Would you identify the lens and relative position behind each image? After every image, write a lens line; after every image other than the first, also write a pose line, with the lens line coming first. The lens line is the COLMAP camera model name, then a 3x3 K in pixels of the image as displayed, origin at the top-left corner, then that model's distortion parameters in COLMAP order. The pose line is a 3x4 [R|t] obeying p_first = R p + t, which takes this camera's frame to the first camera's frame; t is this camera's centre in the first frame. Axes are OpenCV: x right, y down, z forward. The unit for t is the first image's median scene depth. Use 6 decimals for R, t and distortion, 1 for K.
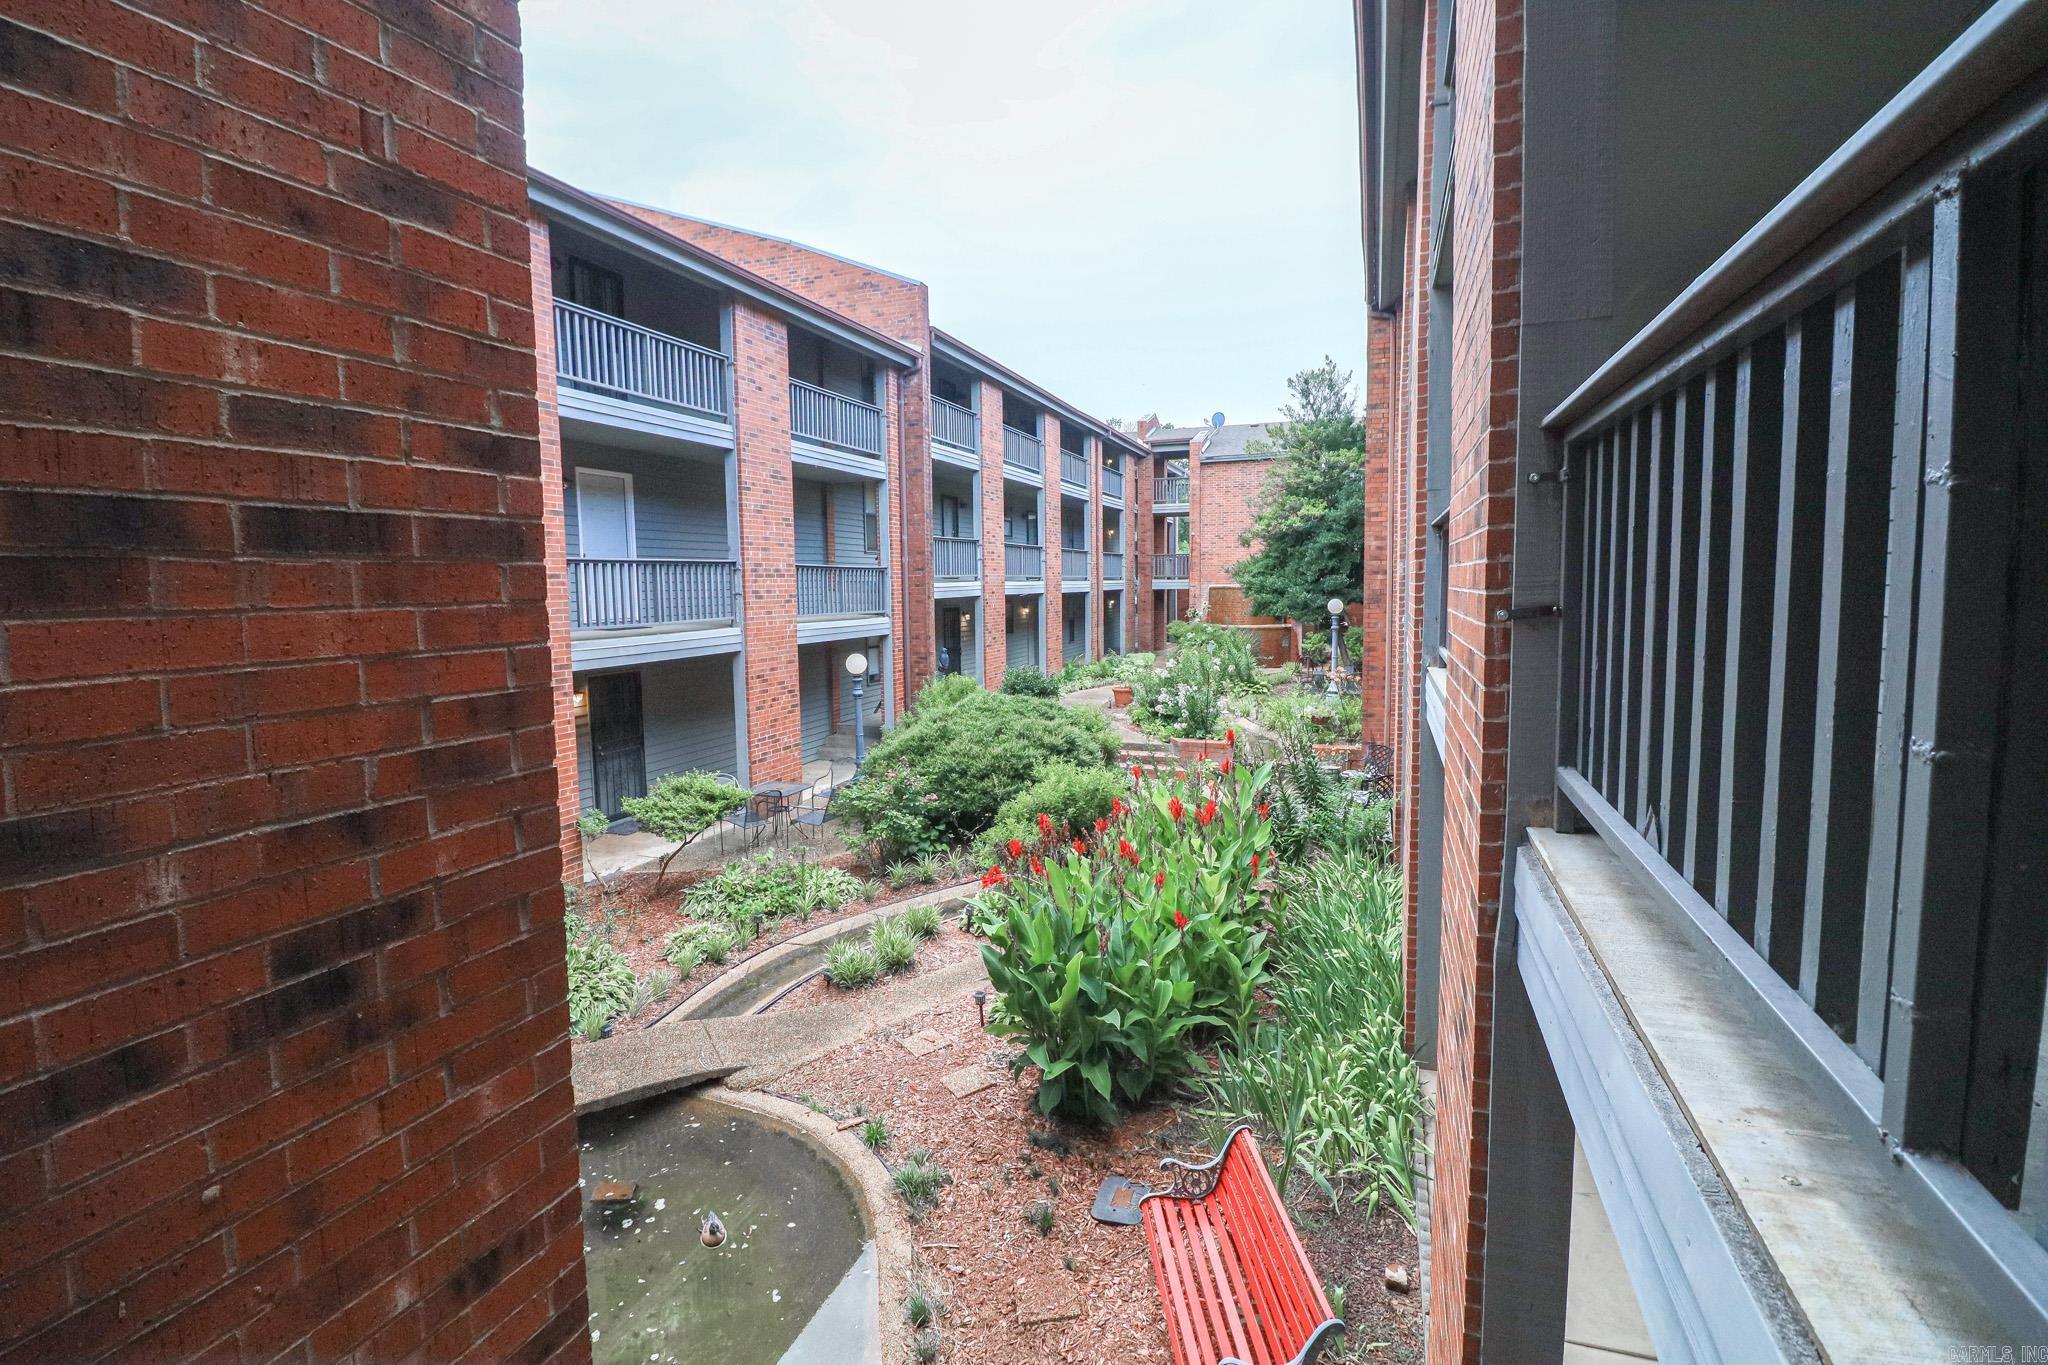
lens RADIAL K [[928.0, 0, 1028.8], [0, 928.0, 671.3], [0, 0, 1]] dist [0.003800, -0.000028]
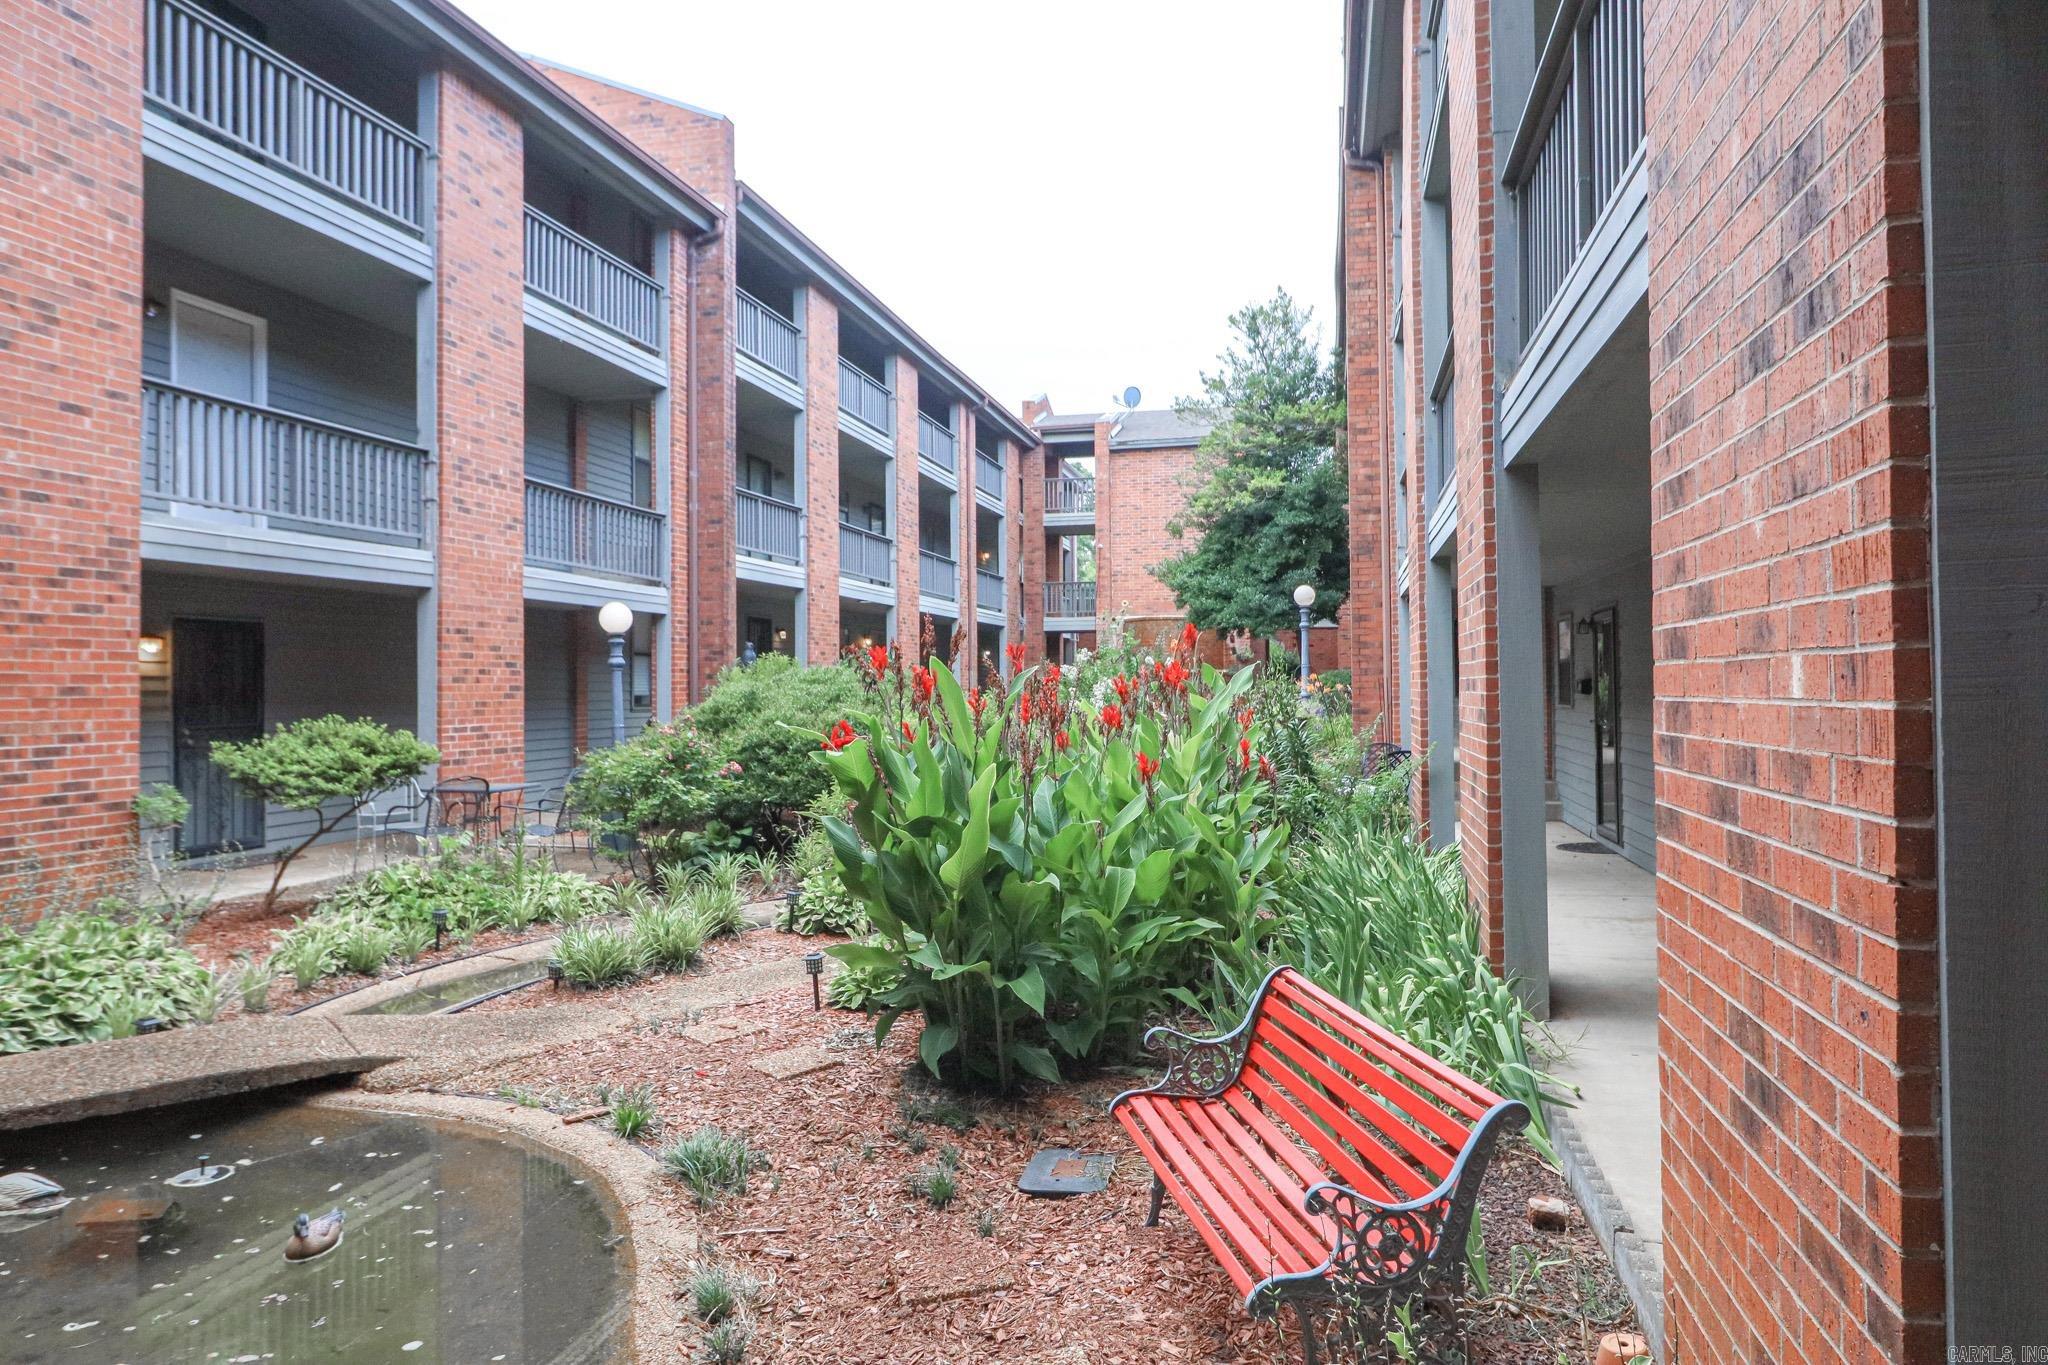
lens RADIAL K [[1289.9, 0, 1027.5], [0, 1289.9, 676.2], [0, 0, 1]] dist [0.007724, -0.004321]
pose [[0.992050, 0.007343, 0.125627, -0.011348], [0.005612, 0.994721, -0.102464, 0.133992], [-0.125716, 0.102354, 0.986772, 0.068038]]
